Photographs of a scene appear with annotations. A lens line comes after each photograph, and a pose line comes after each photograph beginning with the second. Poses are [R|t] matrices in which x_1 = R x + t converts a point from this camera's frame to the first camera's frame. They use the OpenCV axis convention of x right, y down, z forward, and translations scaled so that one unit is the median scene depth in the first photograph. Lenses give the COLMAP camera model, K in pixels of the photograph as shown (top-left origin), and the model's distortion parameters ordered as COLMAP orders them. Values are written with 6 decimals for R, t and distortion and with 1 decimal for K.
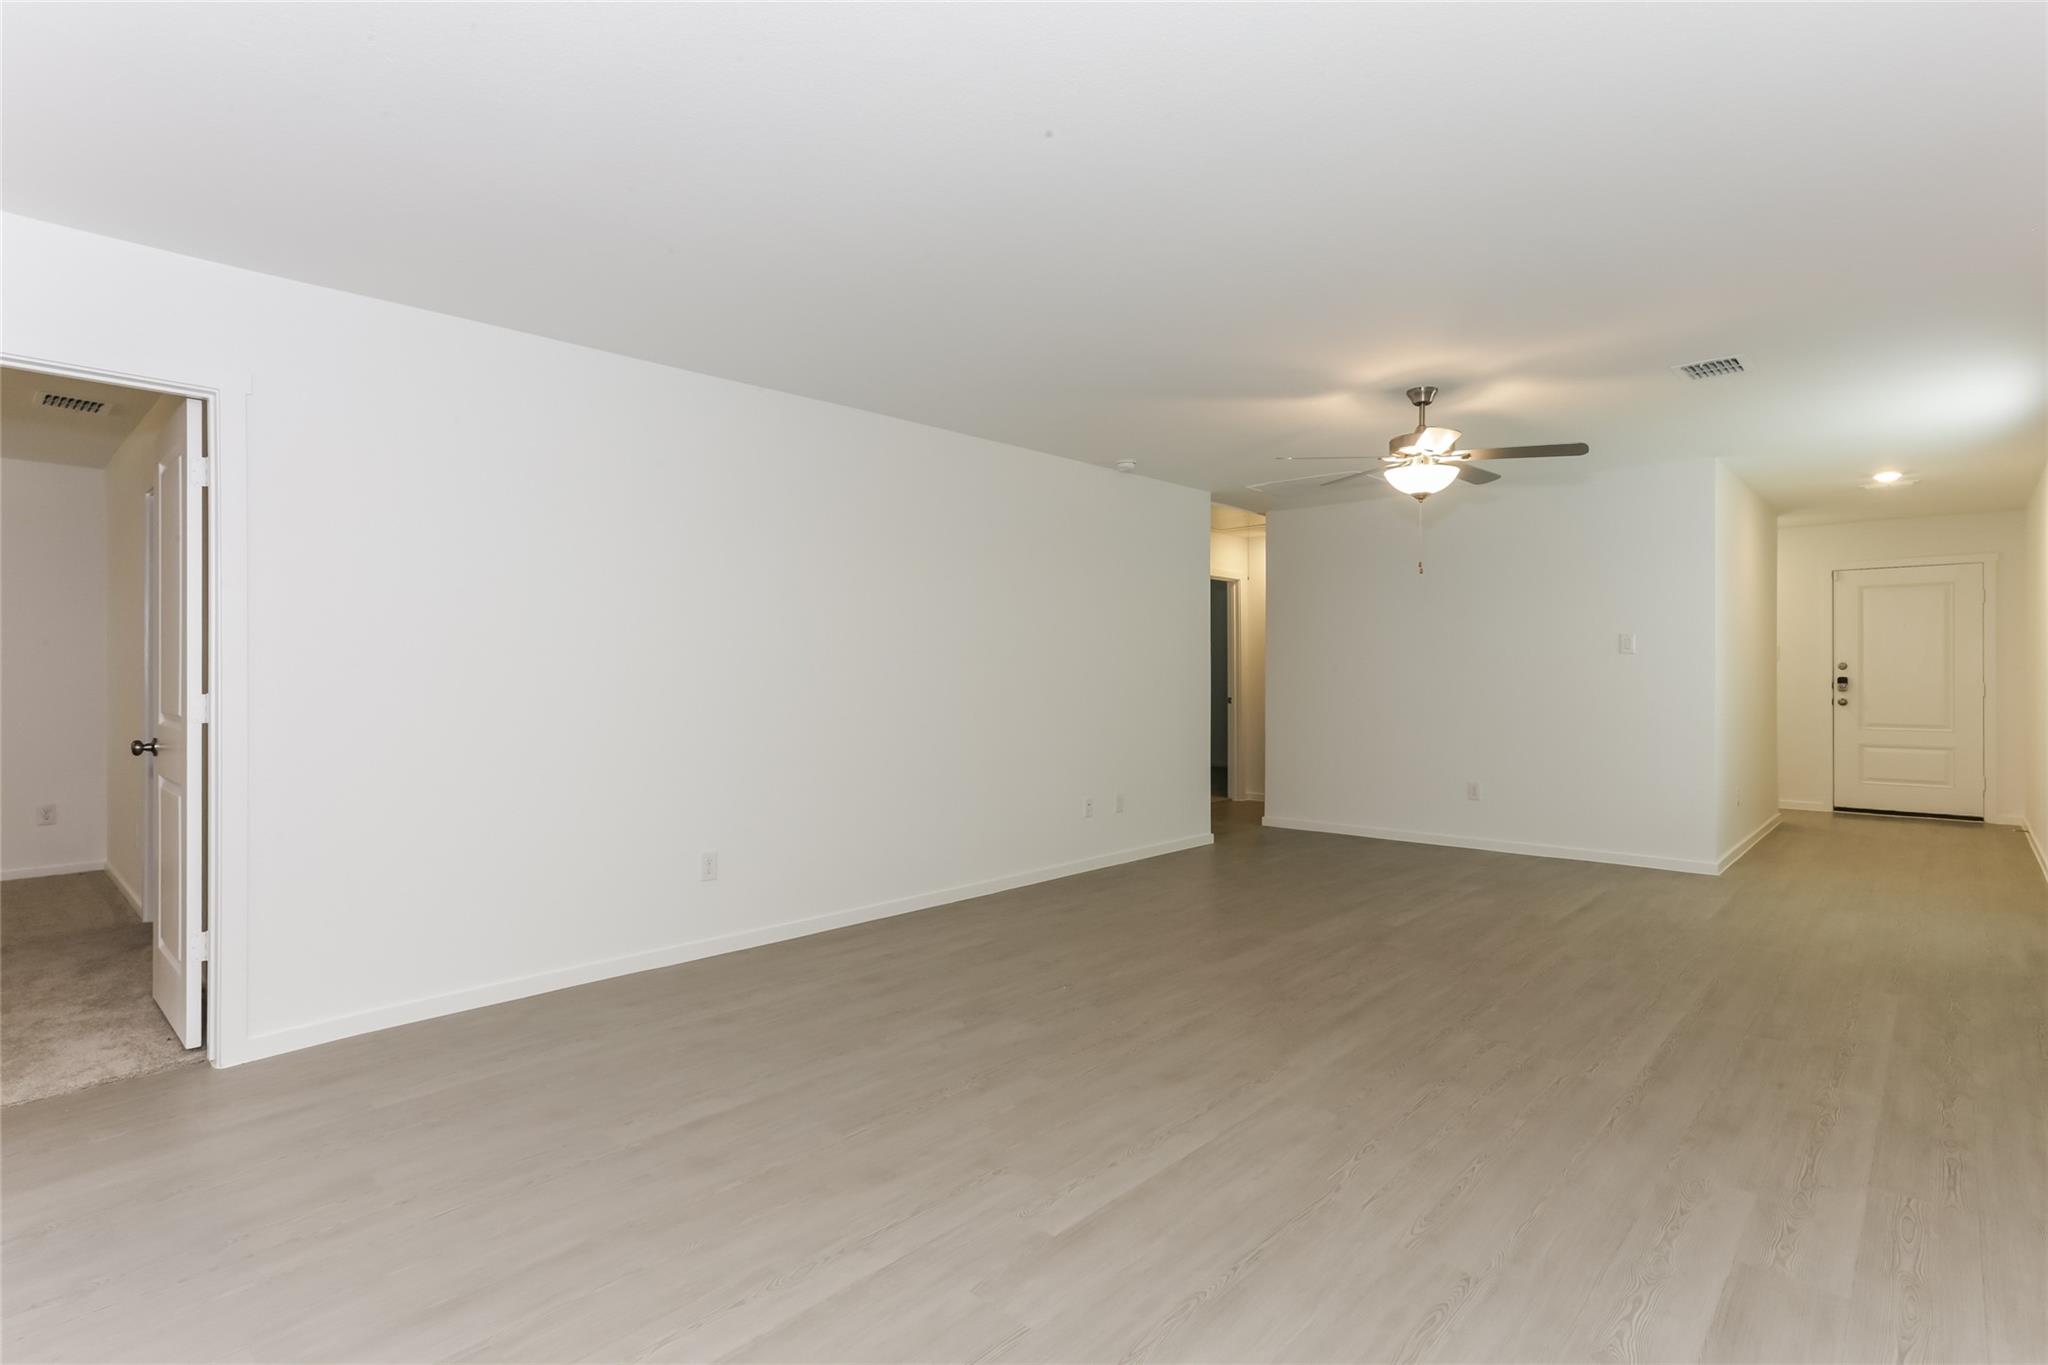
lens RADIAL K [[1005.4, 0, 1017.7], [0, 1005.4, 679.8], [0, 0, 1]] dist [-0.001998, 0.000026]
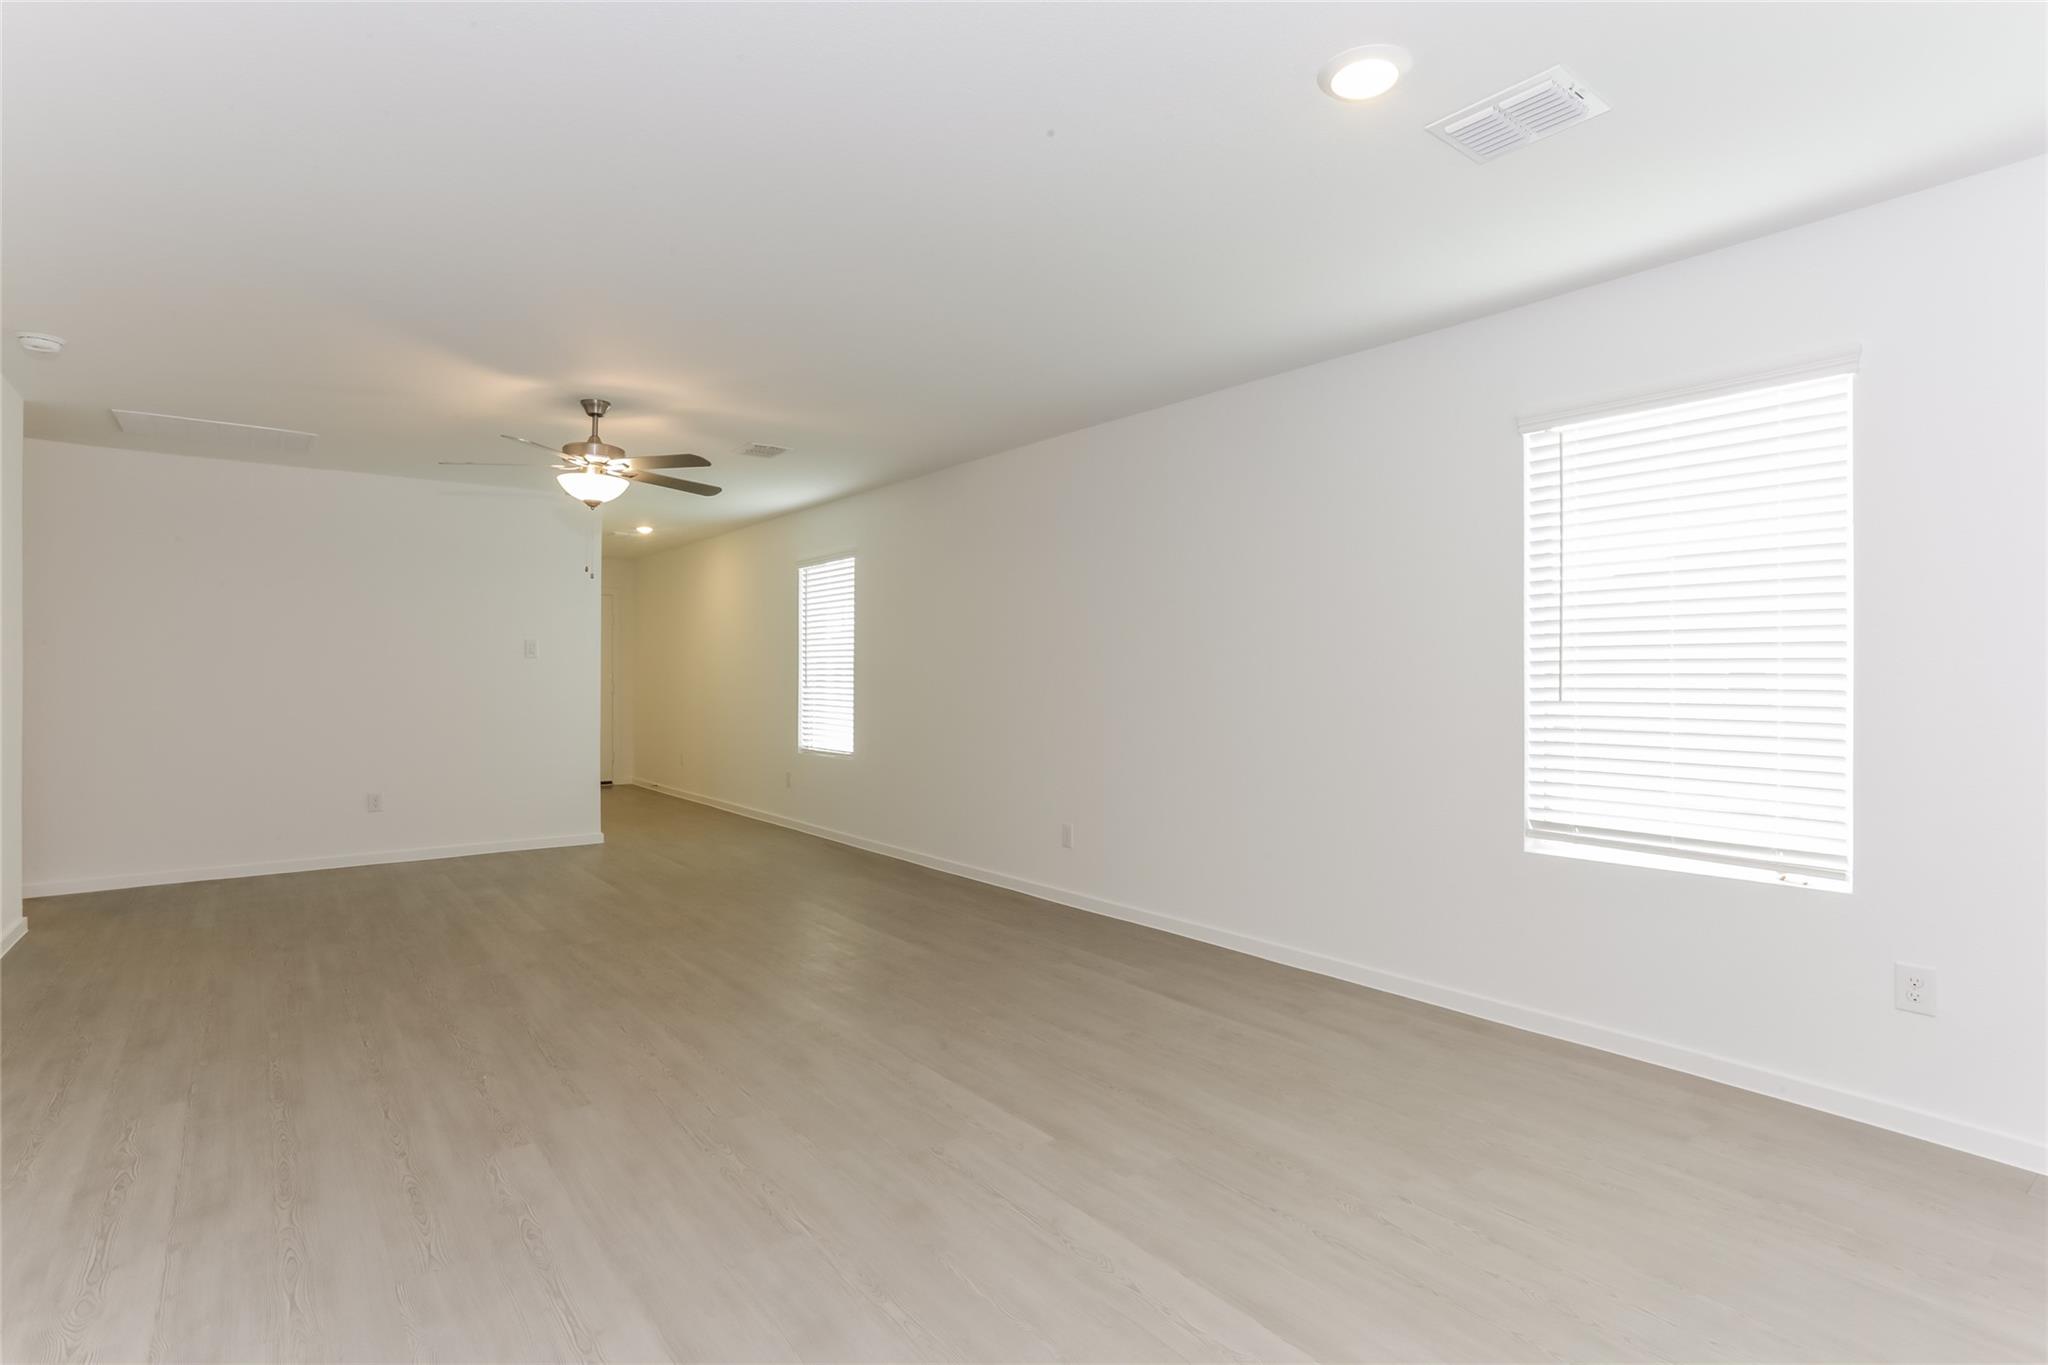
lens RADIAL K [[1005.4, 0, 1017.7], [0, 1005.4, 679.8], [0, 0, 1]] dist [-0.001998, 0.000026]
pose [[0.179788, -0.000891, 0.983705, -0.613951], [0.005138, 0.999987, -0.000033, 0.001233], [-0.983692, 0.005060, 0.179790, 0.438316]]
